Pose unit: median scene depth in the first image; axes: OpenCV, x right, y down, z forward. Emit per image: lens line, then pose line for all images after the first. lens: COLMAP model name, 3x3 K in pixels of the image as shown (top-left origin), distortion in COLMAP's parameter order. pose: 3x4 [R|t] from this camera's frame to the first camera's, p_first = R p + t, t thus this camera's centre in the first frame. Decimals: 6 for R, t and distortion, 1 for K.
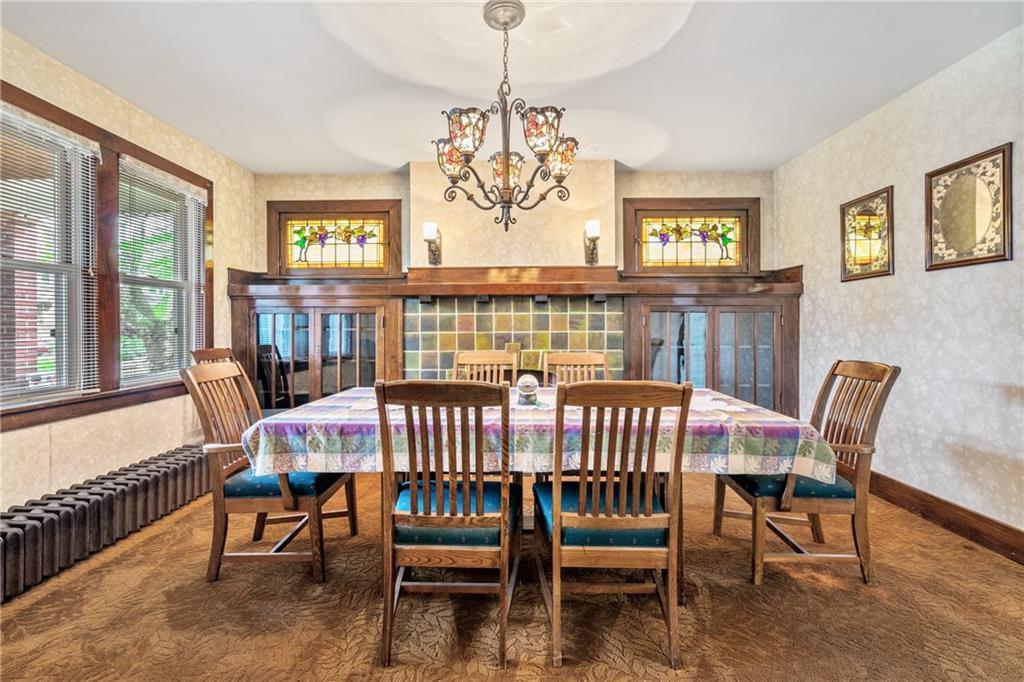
lens RADIAL K [[466.6, 0, 512.4], [0, 466.6, 332.3], [0, 0, 1]] dist [-0.008351, 0.002706]
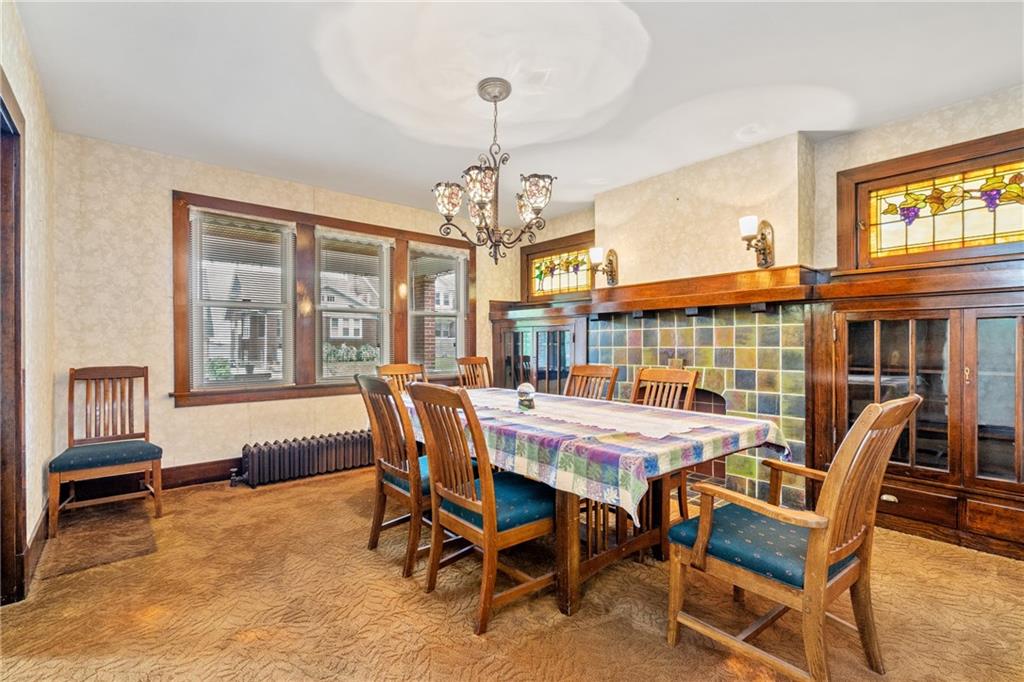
lens RADIAL K [[466.6, 0, 511.4], [0, 466.6, 347.0], [0, 0, 1]] dist [-0.008351, 0.002706]
pose [[0.659083, 0.007471, -0.752033, 0.496210], [-0.009267, 0.999955, 0.001813, 0.000073], [0.752013, 0.005774, 0.659123, 0.113662]]
